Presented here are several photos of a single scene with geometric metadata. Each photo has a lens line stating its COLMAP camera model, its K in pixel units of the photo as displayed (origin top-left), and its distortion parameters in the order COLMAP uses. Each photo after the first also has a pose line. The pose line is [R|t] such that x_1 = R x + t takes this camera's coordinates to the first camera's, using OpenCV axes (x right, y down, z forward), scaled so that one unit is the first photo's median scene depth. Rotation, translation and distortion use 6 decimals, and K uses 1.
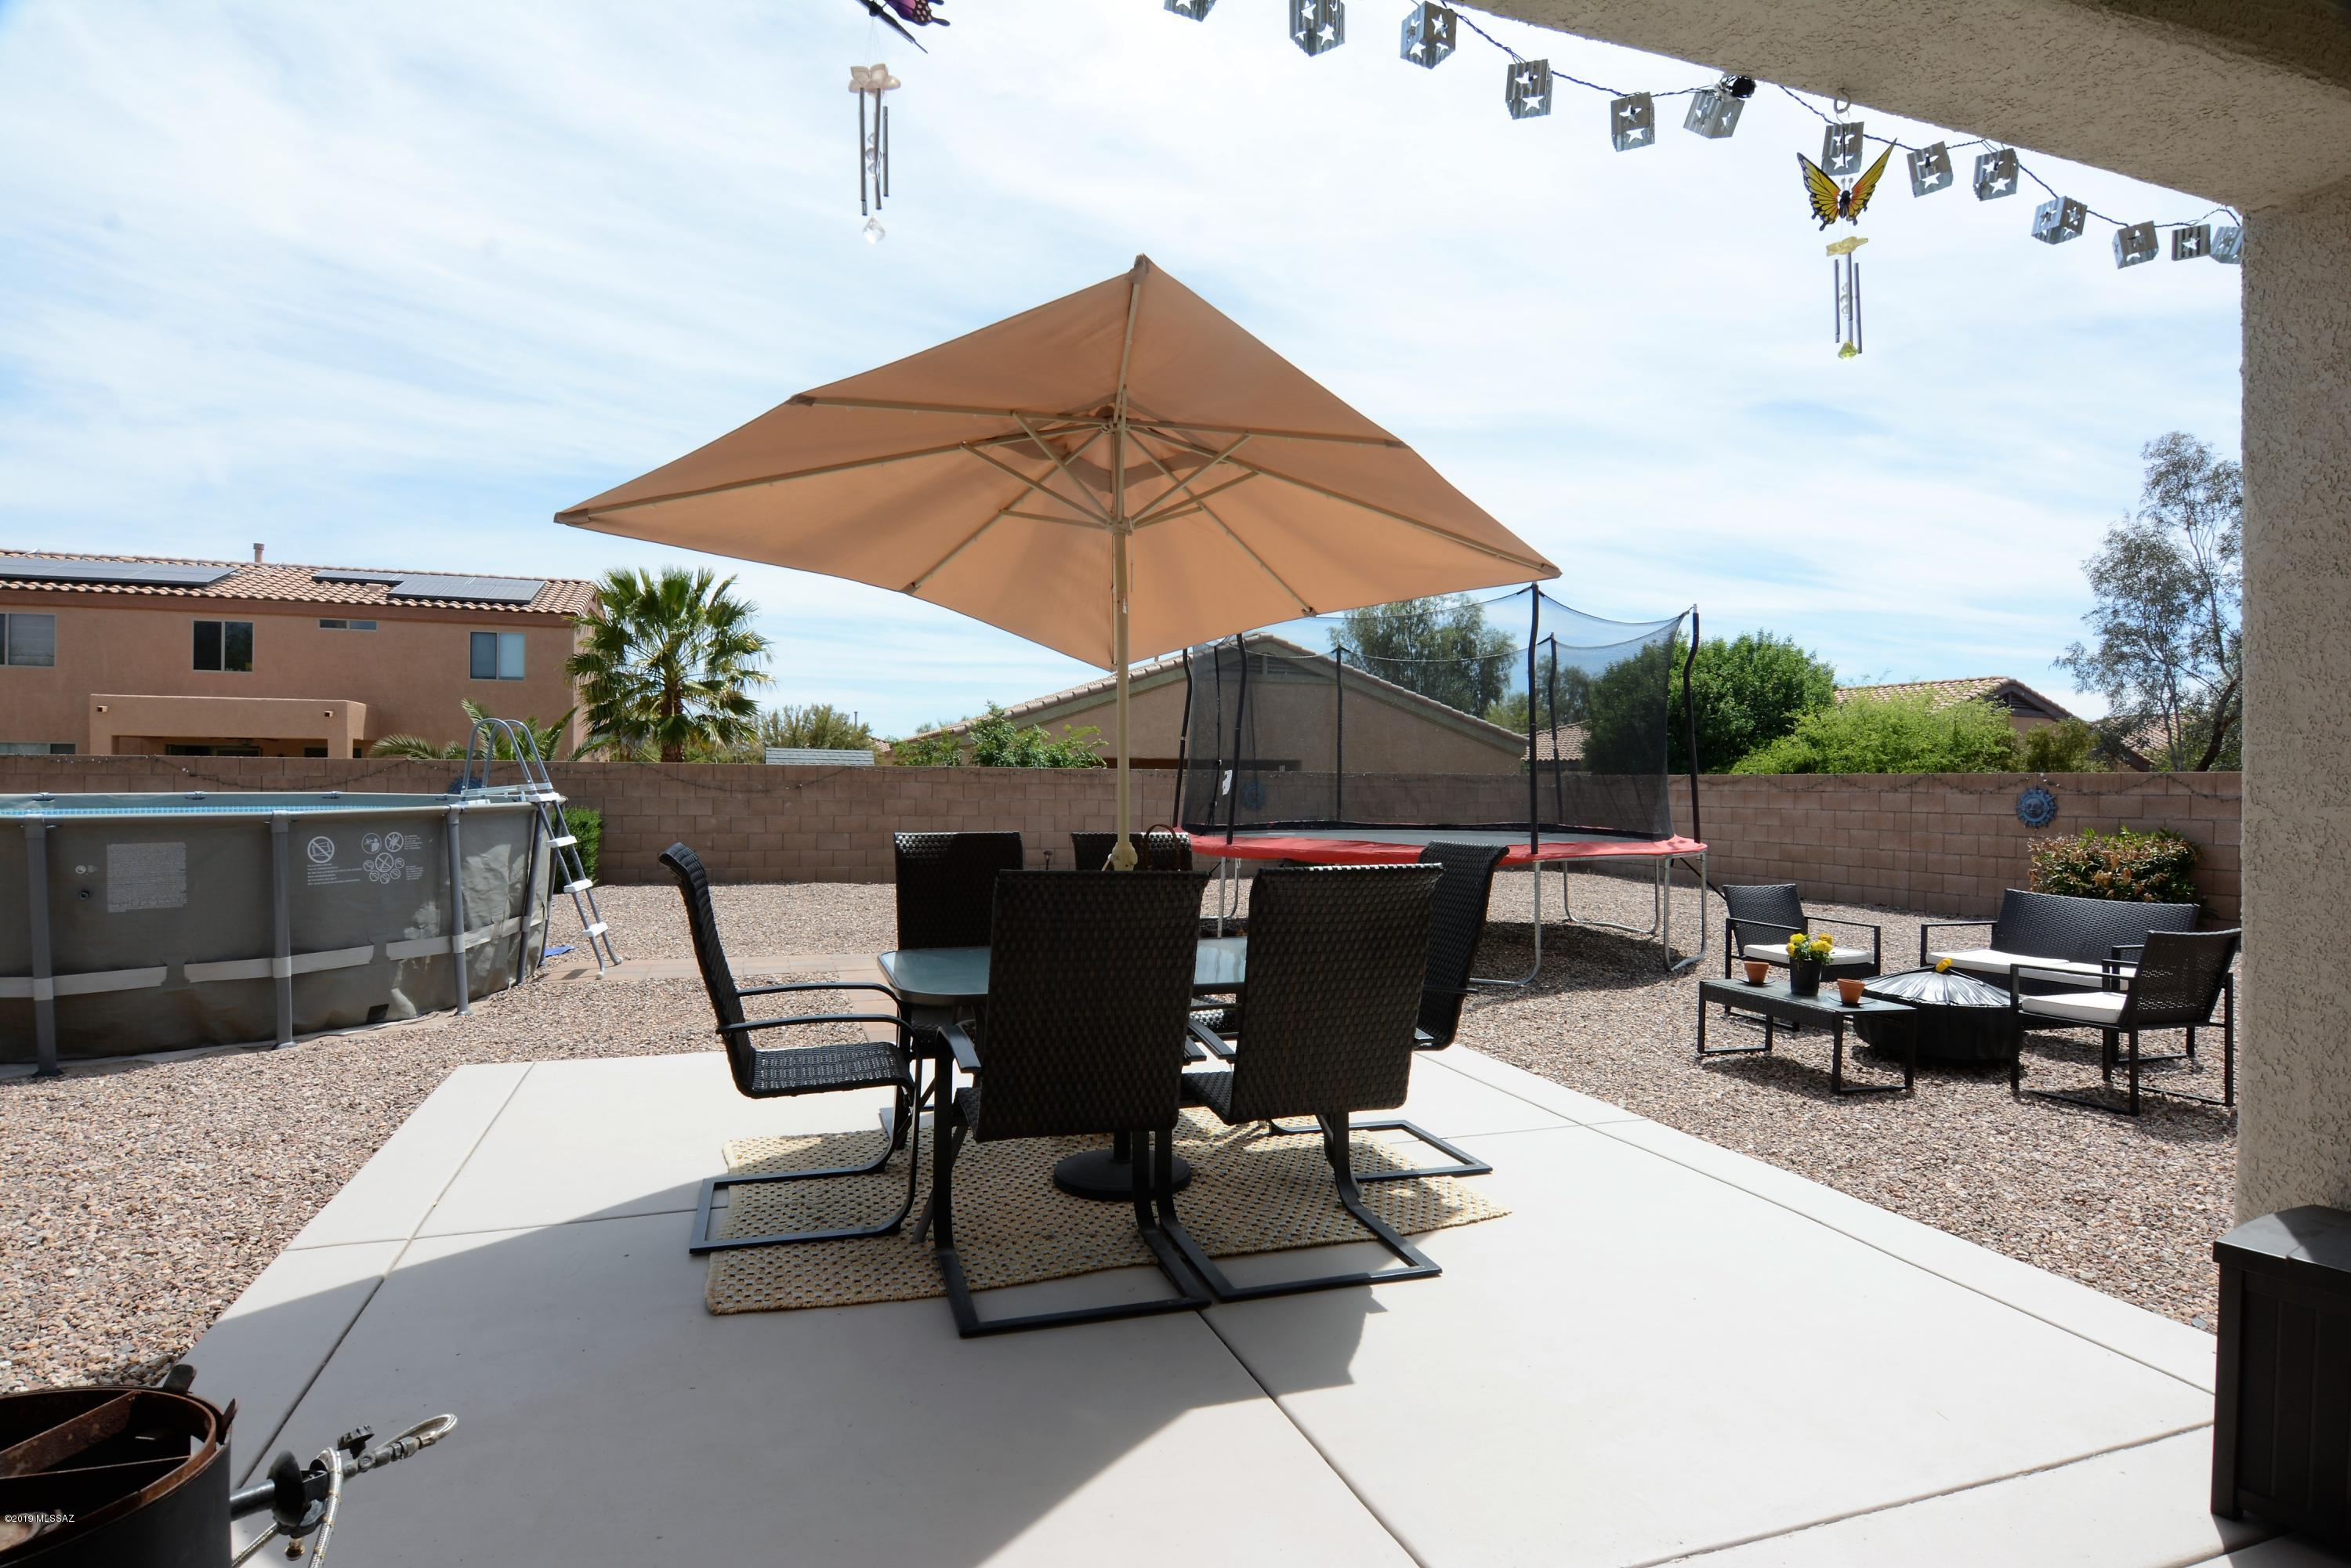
lens RADIAL K [[1251.4, 0, 1184.6], [0, 1251.4, 783.6], [0, 0, 1]] dist [-0.014065, -0.001406]
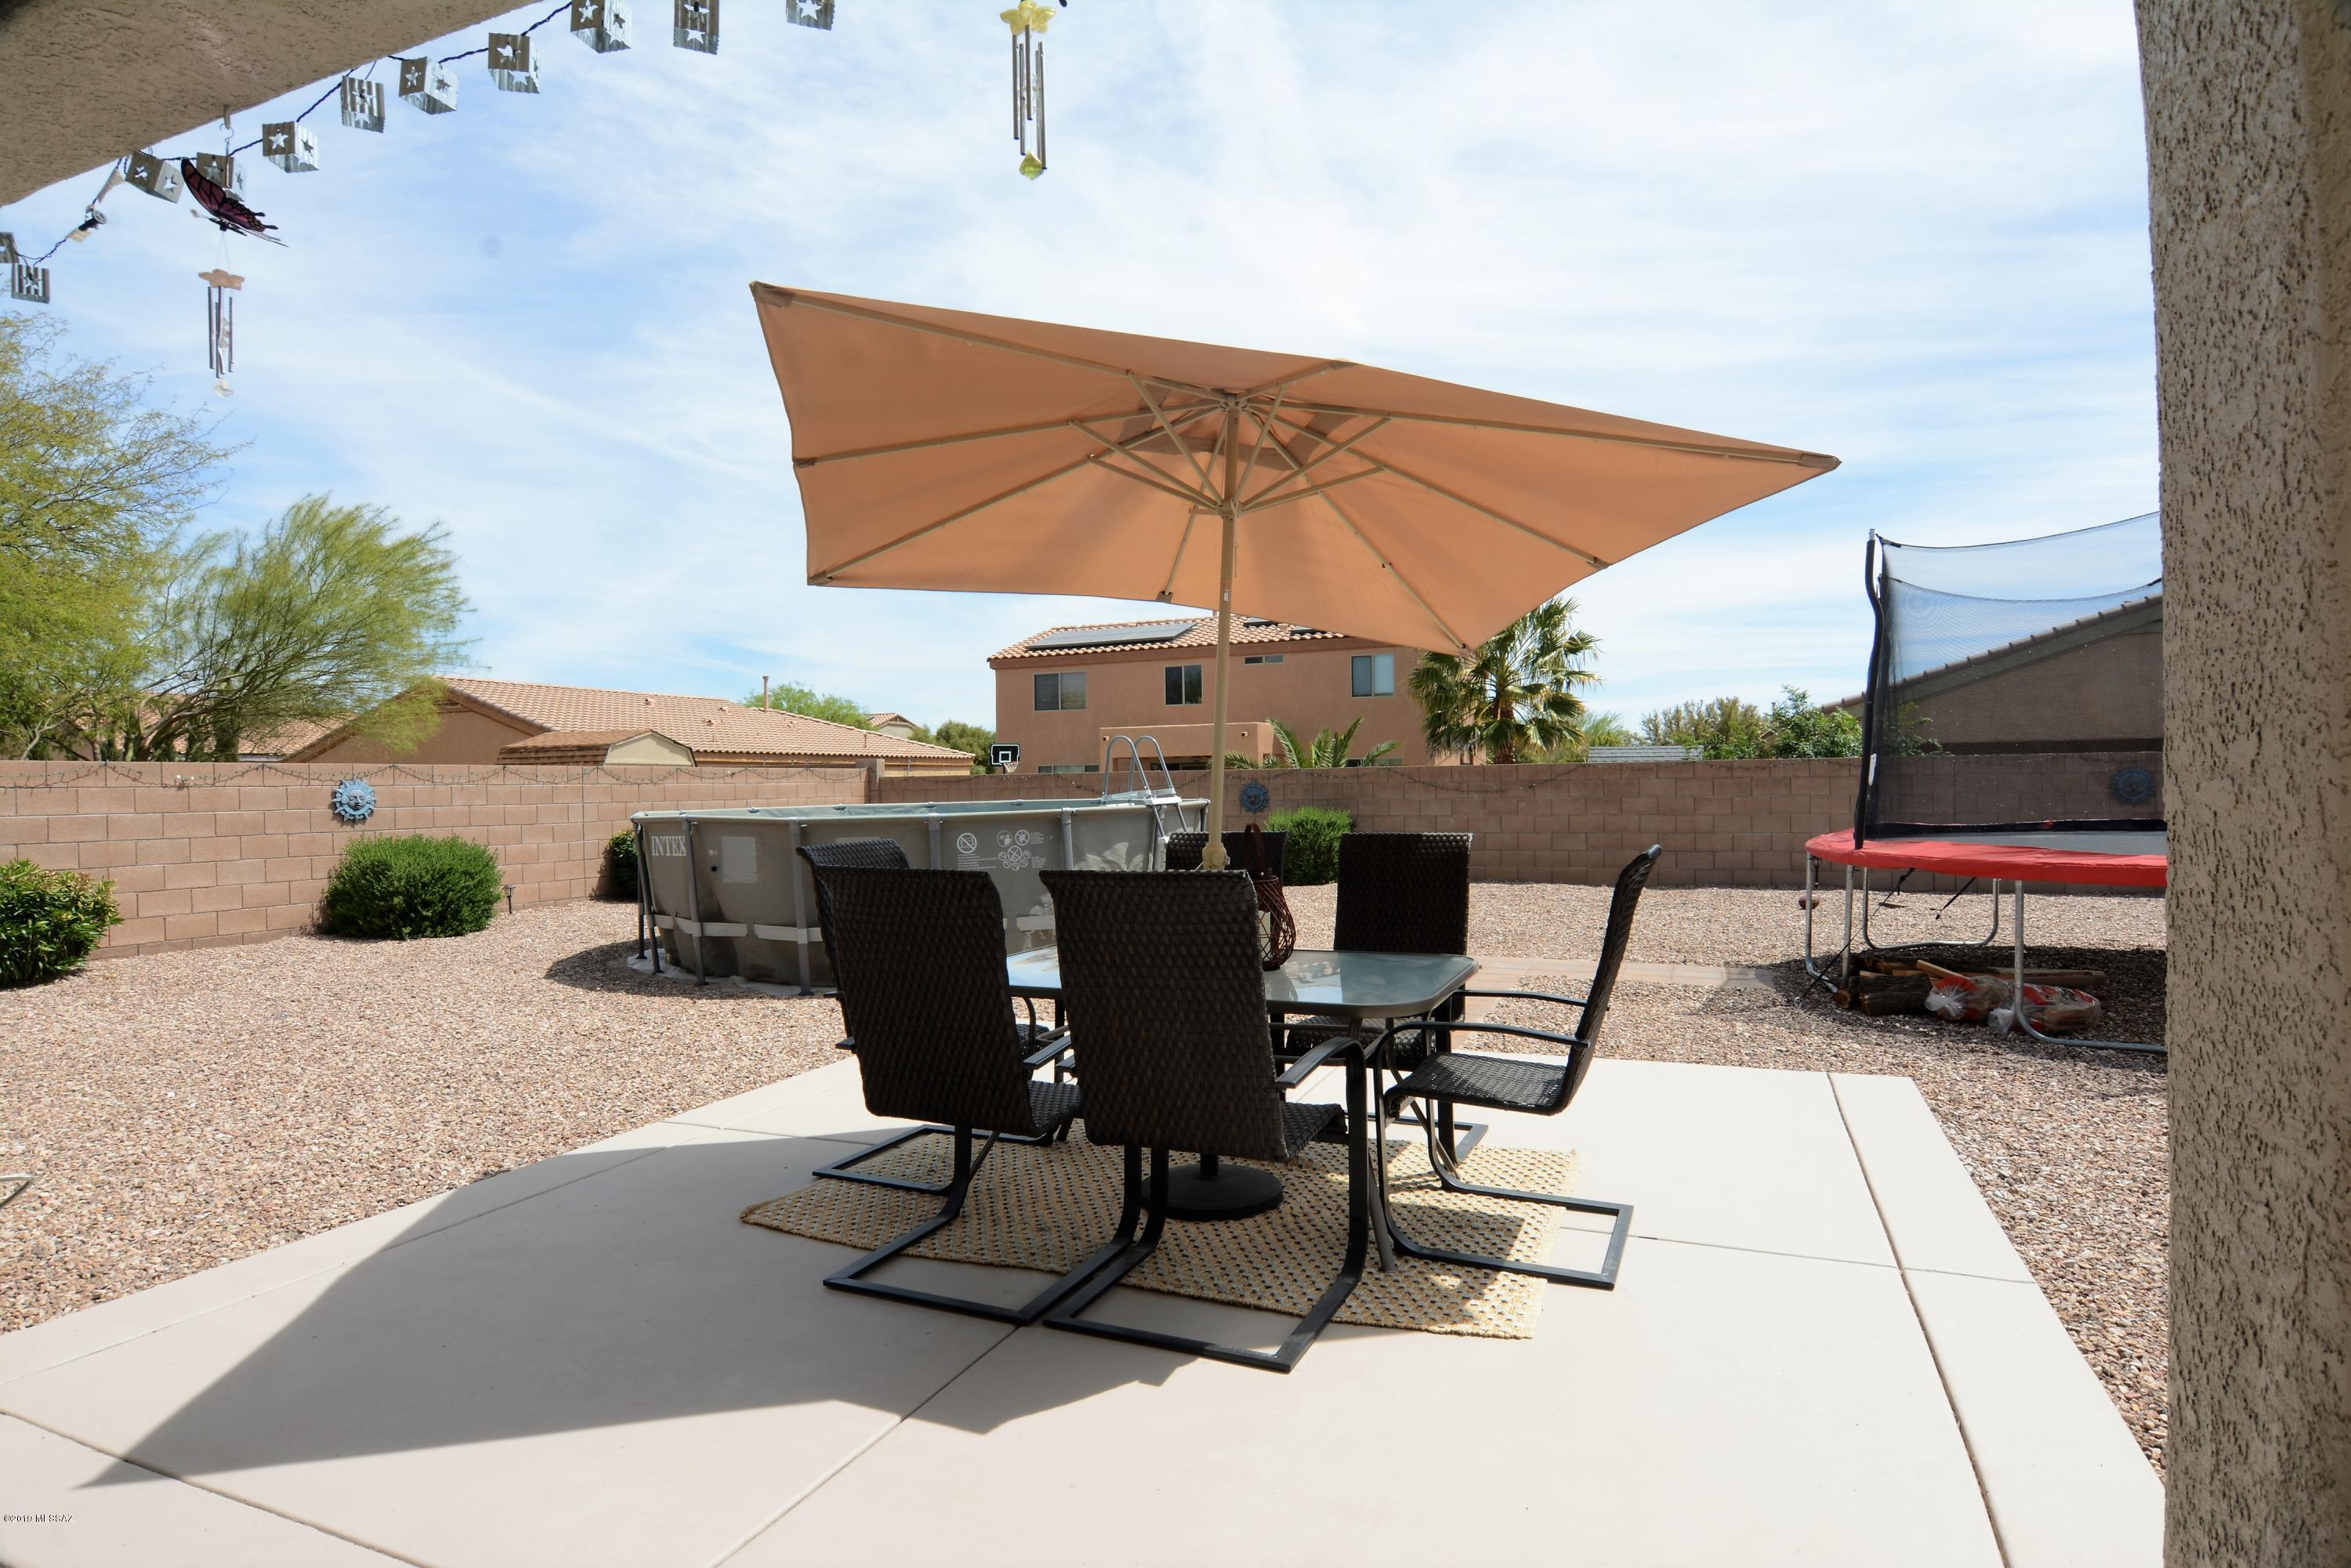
lens RADIAL K [[1251.4, 0, 1184.6], [0, 1251.4, 783.6], [0, 0, 1]] dist [-0.014065, -0.001406]
pose [[0.738876, -0.021263, -0.673506, 0.234421], [0.021414, 0.999738, -0.008070, 0.003782], [0.673502, -0.008459, 0.739137, 0.115249]]
